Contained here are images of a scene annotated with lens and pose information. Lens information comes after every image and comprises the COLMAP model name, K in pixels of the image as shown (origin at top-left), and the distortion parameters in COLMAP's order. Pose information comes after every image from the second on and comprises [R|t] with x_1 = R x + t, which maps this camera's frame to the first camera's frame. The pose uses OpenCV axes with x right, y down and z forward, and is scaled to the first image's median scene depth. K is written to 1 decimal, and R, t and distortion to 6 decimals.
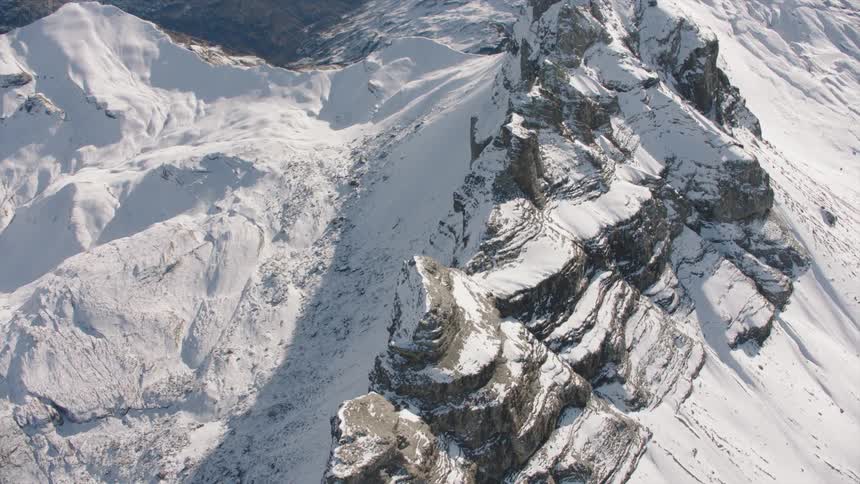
lens RADIAL K [[850.1, 0, 432.7], [0, 850.1, 244.0], [0, 0, 1]] dist [-0.160194, 0.000000]
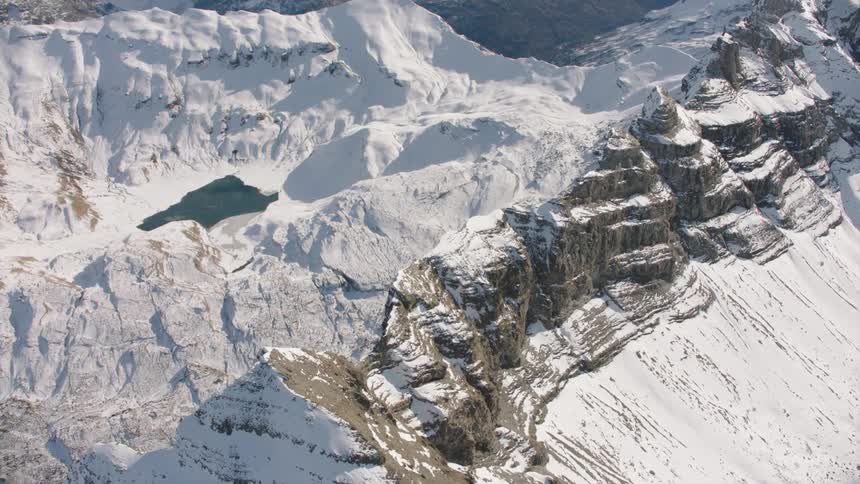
lens RADIAL K [[850.1, 0, 429.0], [0, 850.1, 237.7], [0, 0, 1]] dist [-0.160194, 0.000000]
pose [[0.956434, 0.132881, -0.259957, 0.006081], [-0.145257, 0.988972, -0.028902, 0.135262], [0.253249, 0.065404, 0.965188, -0.235448]]
